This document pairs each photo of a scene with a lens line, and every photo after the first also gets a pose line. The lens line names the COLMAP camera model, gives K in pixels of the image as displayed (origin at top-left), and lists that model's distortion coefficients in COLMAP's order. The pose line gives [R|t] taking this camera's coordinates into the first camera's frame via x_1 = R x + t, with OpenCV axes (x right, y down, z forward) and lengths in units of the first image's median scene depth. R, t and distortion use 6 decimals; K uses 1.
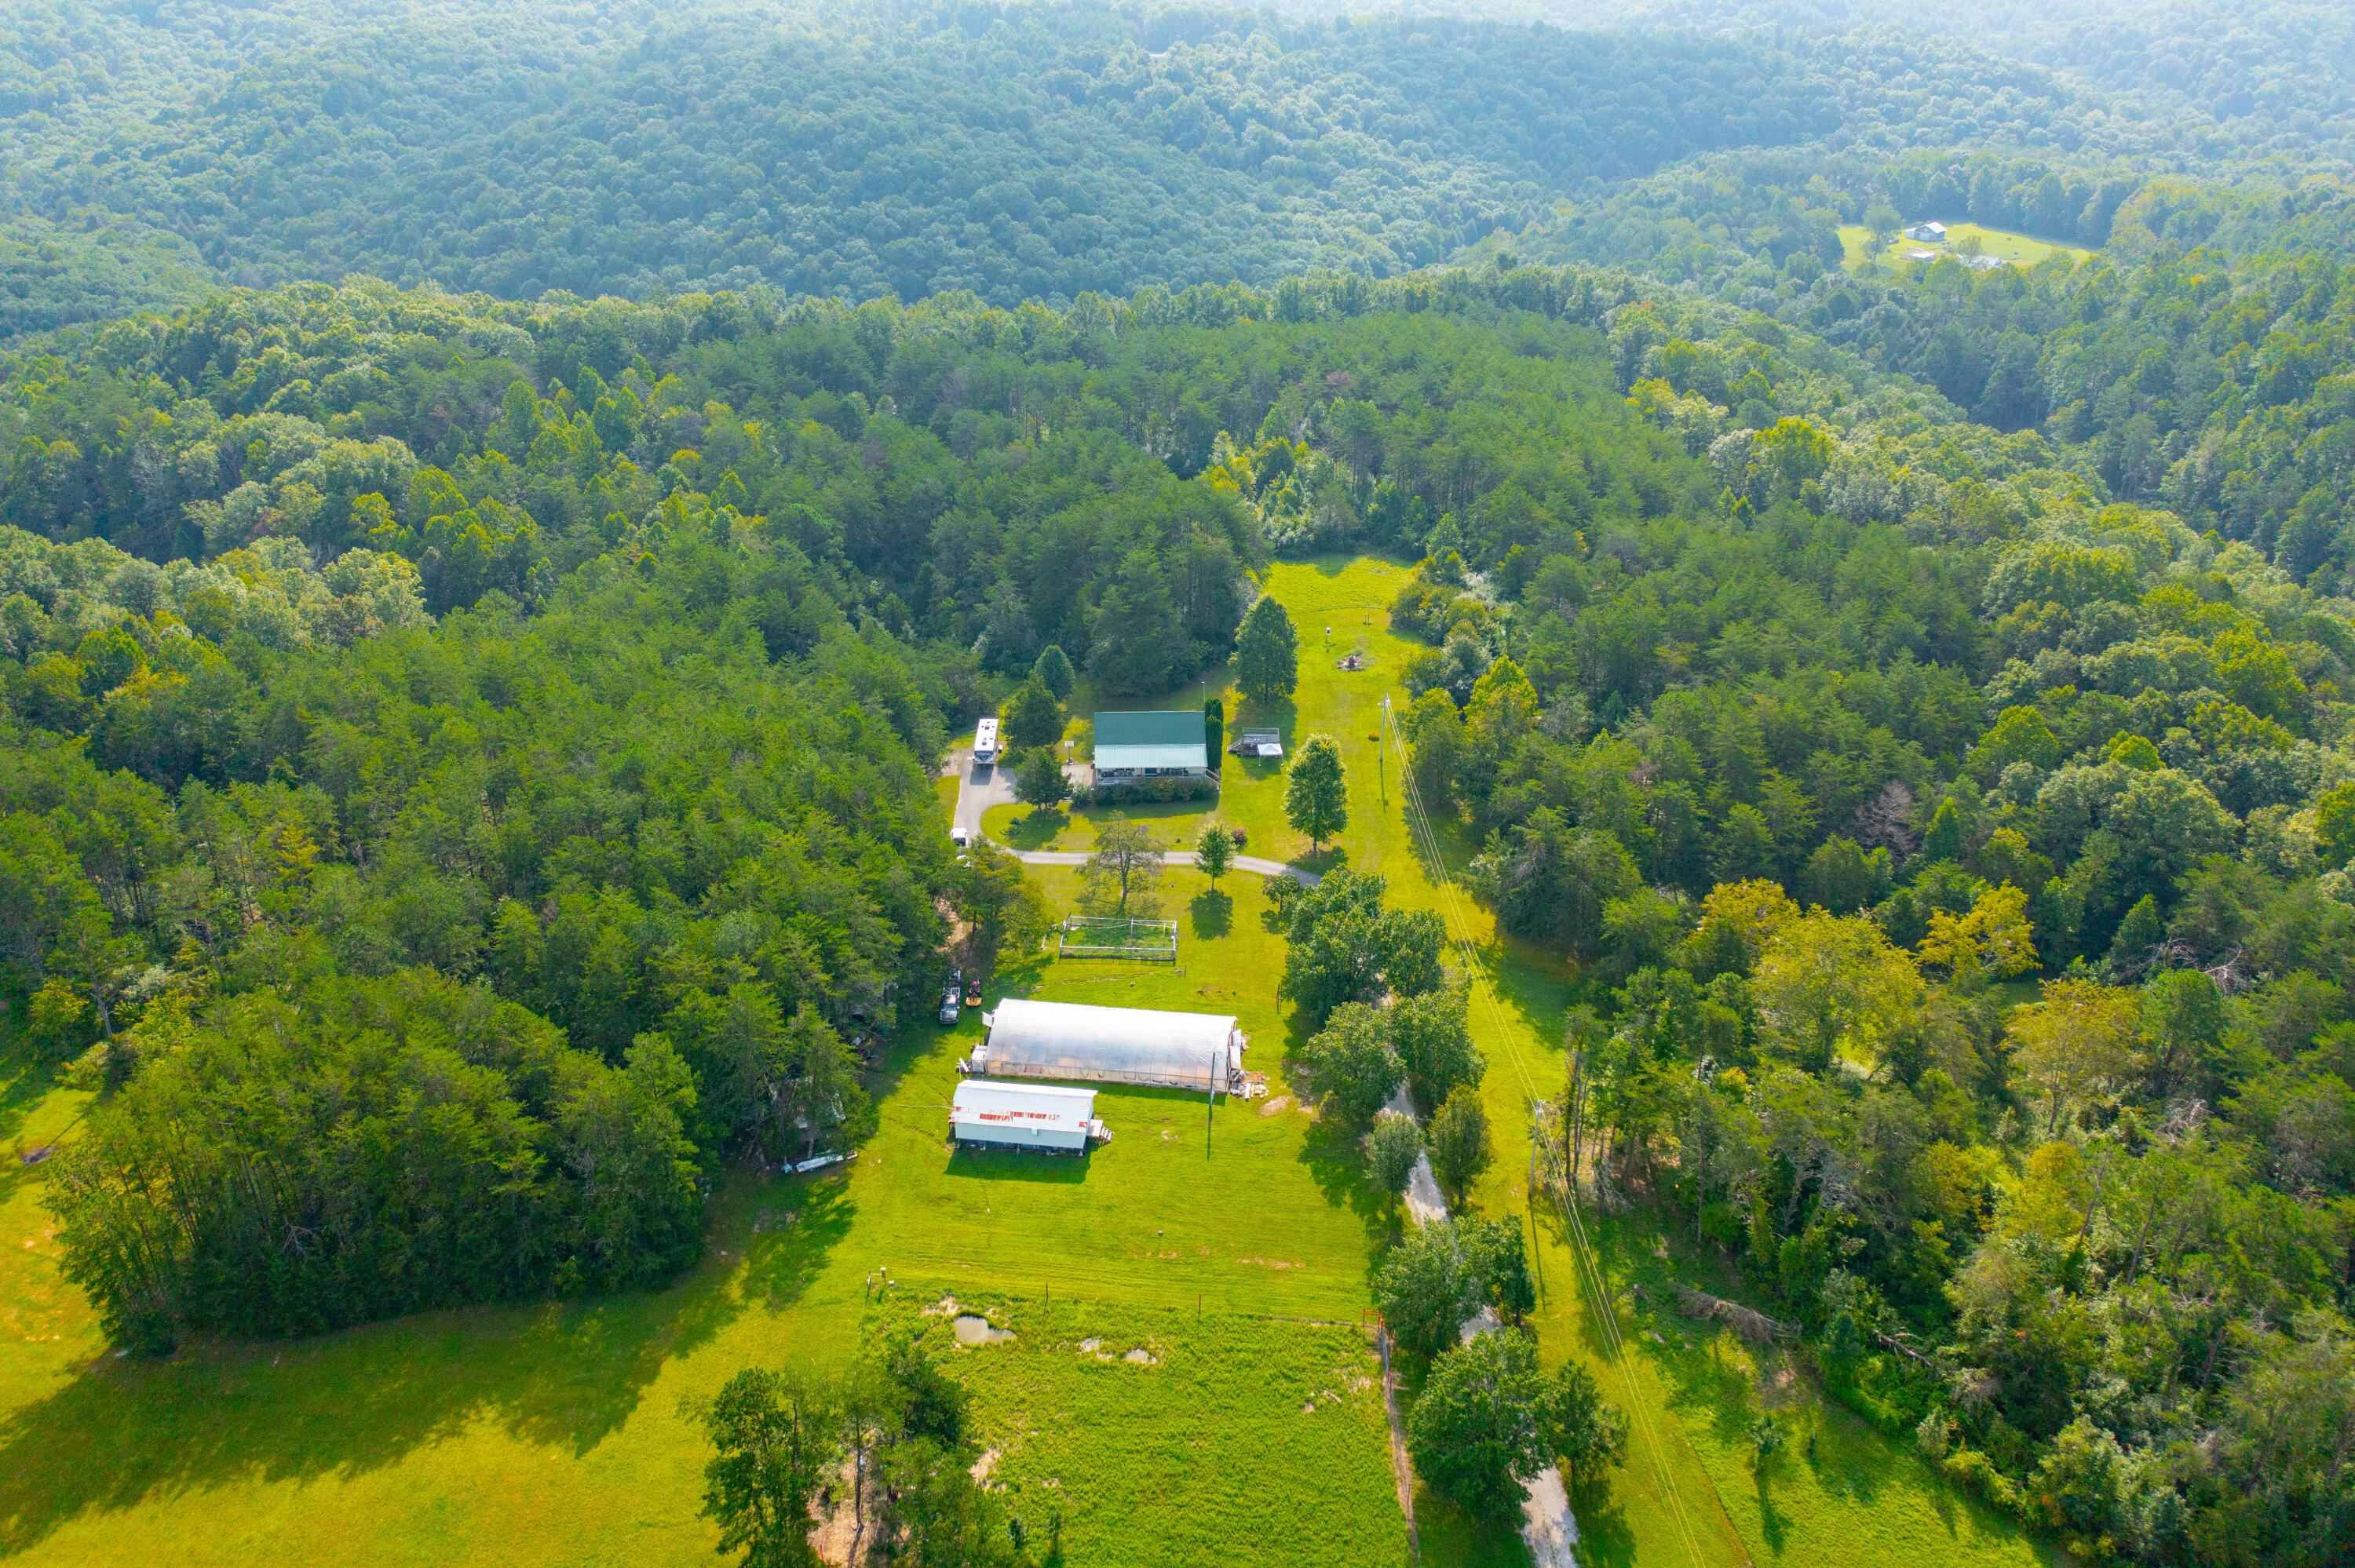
lens RADIAL K [[1850.4, 0, 1171.4], [0, 1850.4, 791.2], [0, 0, 1]] dist [-0.015842, 0.007013]
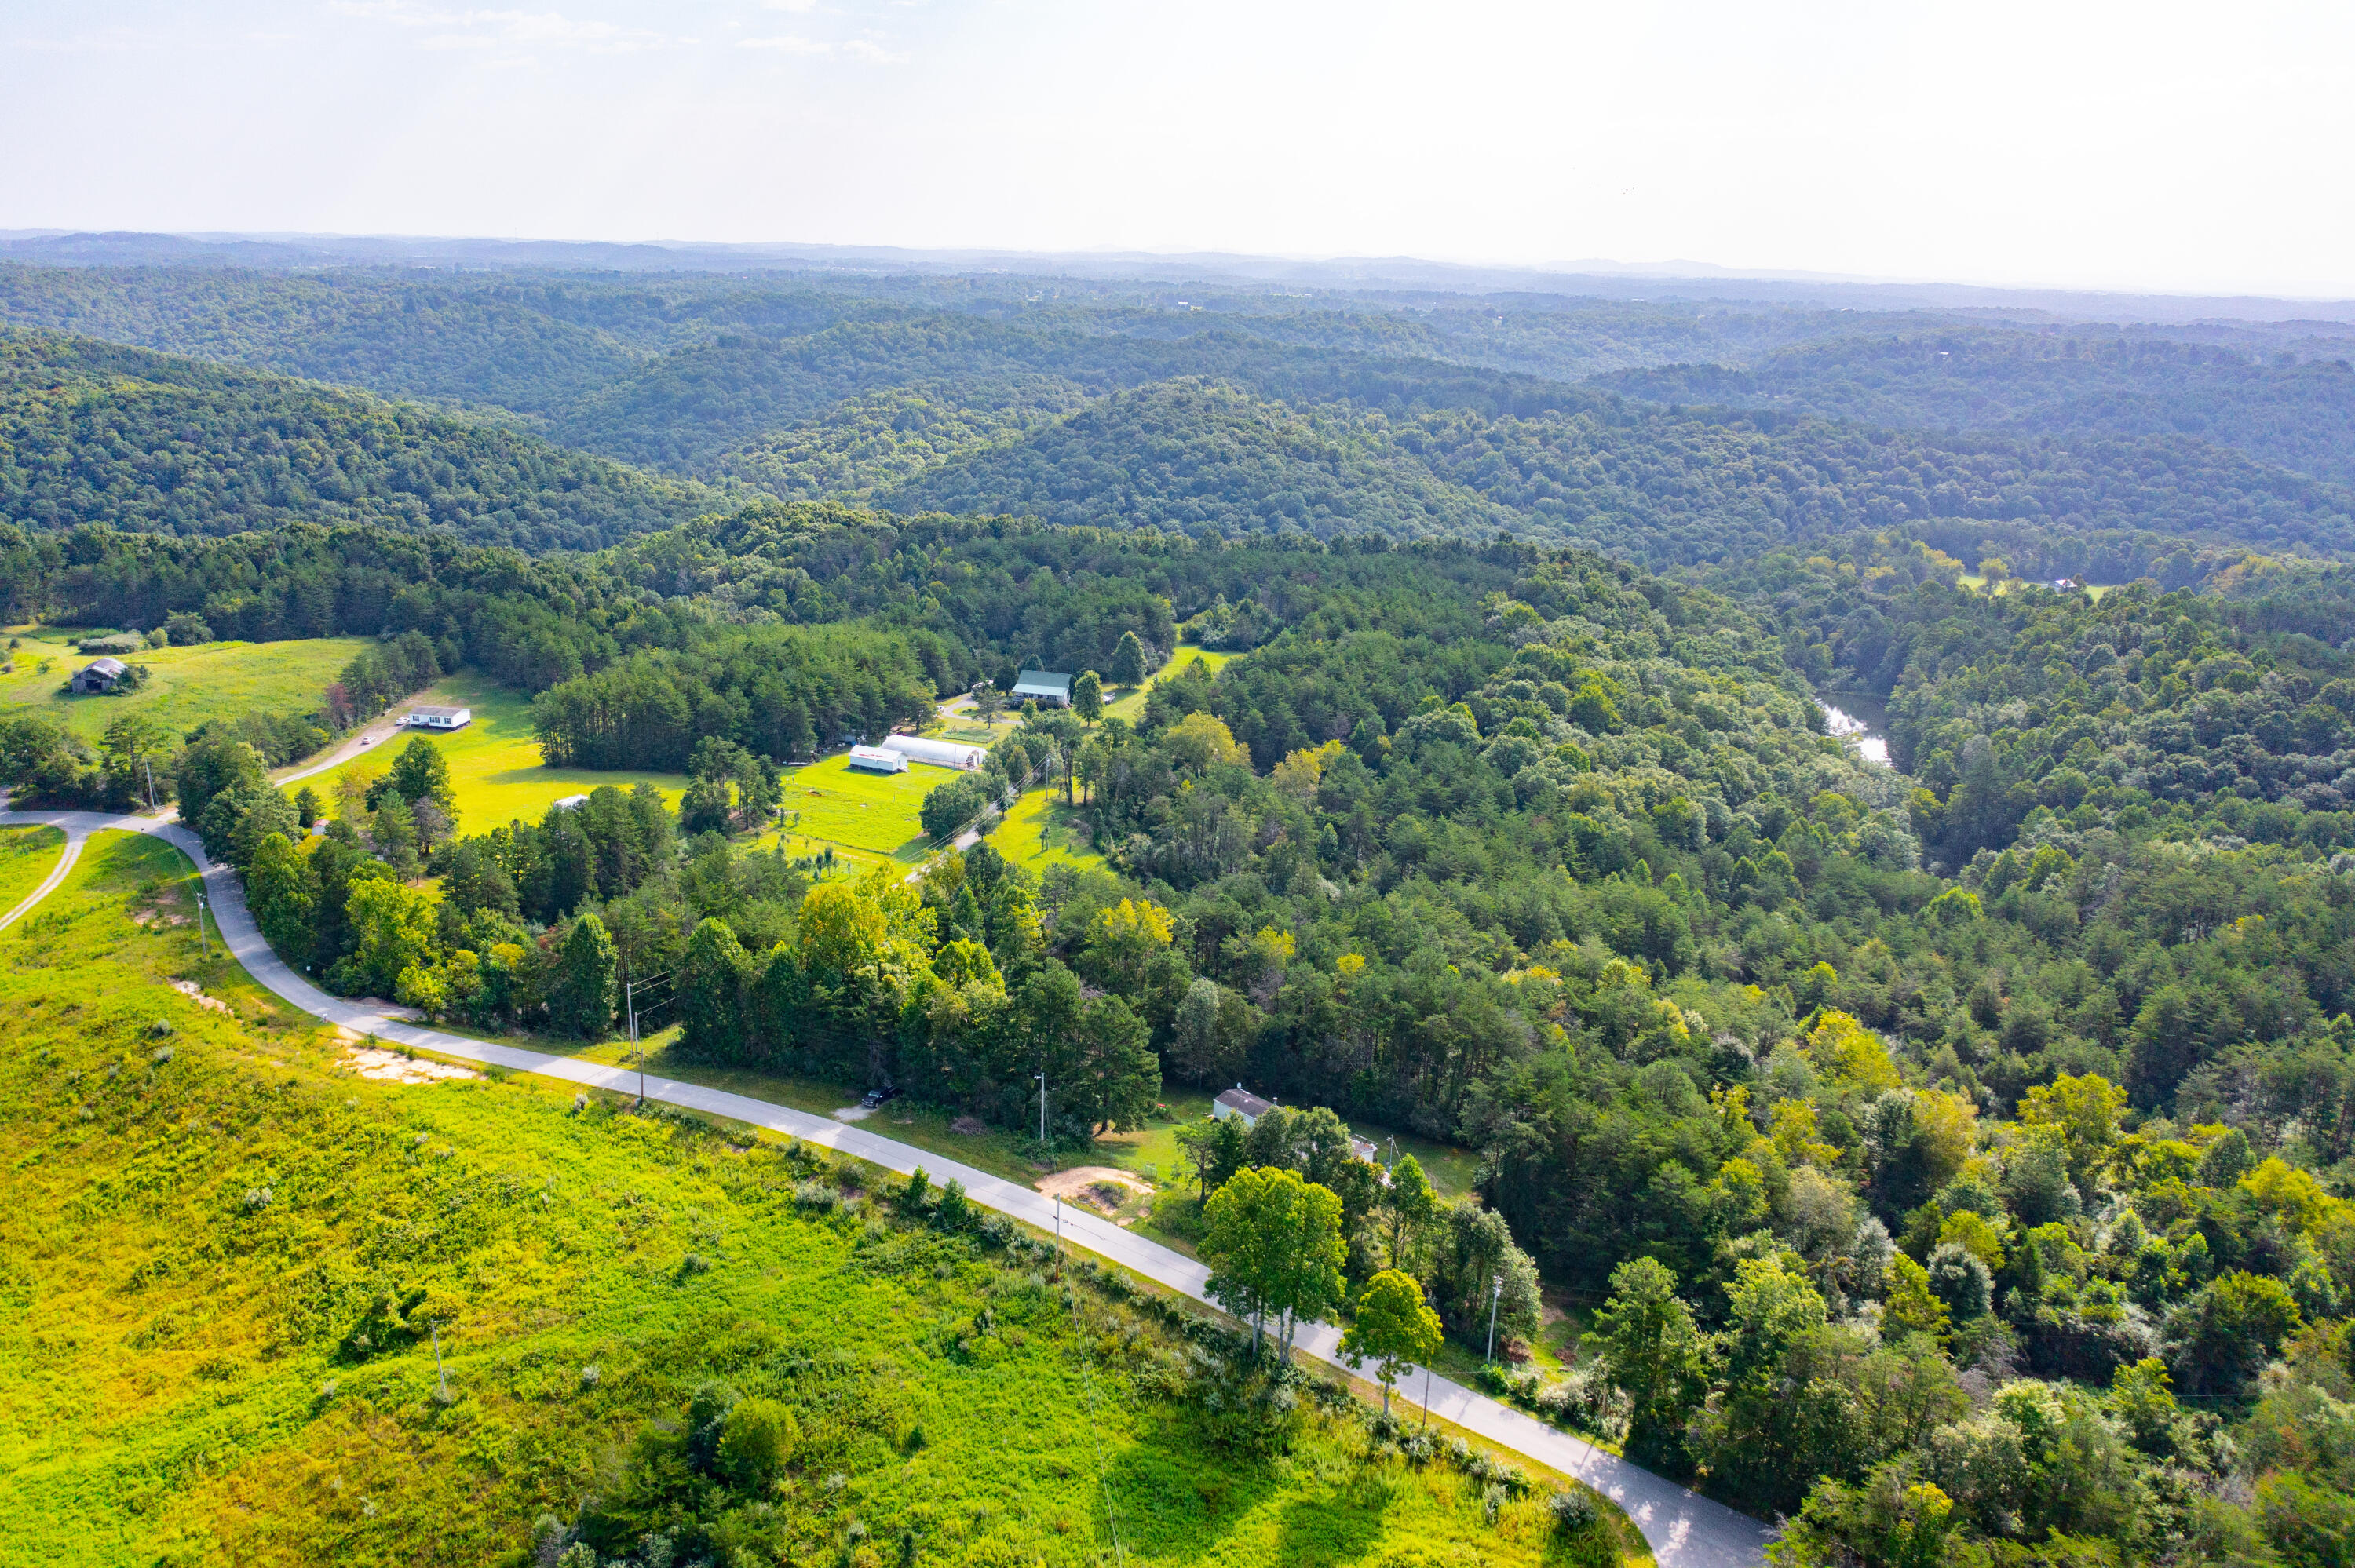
lens RADIAL K [[1850.4, 0, 1171.4], [0, 1850.4, 791.2], [0, 0, 1]] dist [-0.015842, 0.007013]
pose [[0.949330, 0.108540, -0.294943, 0.438863], [-0.163071, 0.972371, -0.167039, 0.241587], [0.268663, 0.206672, 0.940801, -0.520647]]
